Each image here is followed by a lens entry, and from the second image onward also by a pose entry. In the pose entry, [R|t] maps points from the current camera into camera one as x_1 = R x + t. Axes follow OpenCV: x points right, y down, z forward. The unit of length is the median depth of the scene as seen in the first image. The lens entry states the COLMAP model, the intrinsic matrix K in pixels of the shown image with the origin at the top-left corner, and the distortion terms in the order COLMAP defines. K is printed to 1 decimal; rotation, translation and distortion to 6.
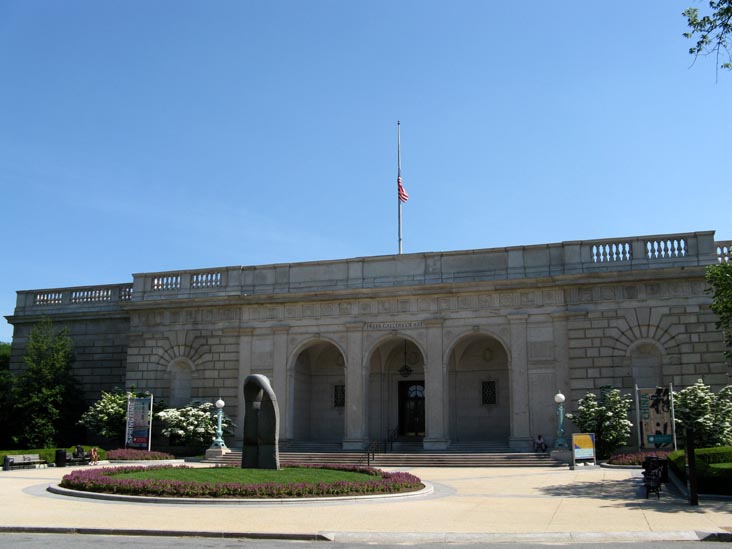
lens RADIAL K [[738.1, 0, 372.9], [0, 738.1, 272.1], [0, 0, 1]] dist [-0.123254, 0.000000]
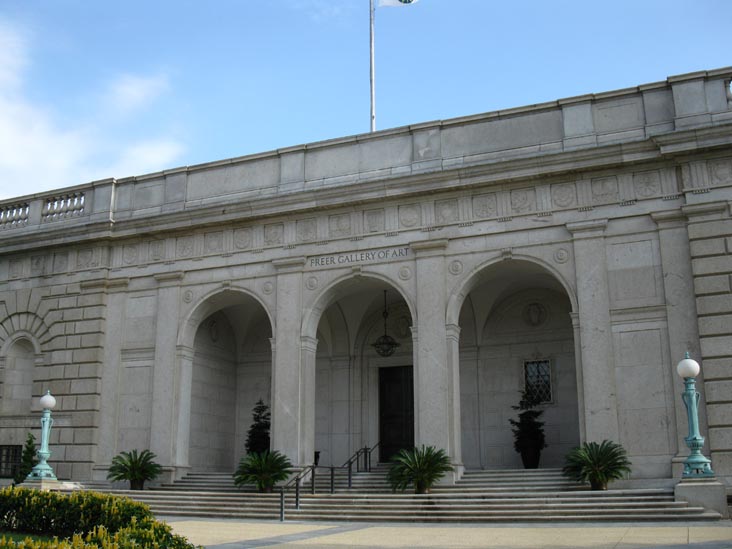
lens RADIAL K [[775.3, 0, 358.5], [0, 775.3, 277.3], [0, 0, 1]] dist [-0.129898, 0.000000]
pose [[0.996223, -0.023640, -0.083555, 0.075441], [0.020623, 0.999110, -0.036788, 0.105287], [0.084350, 0.034926, 0.995824, 0.418410]]
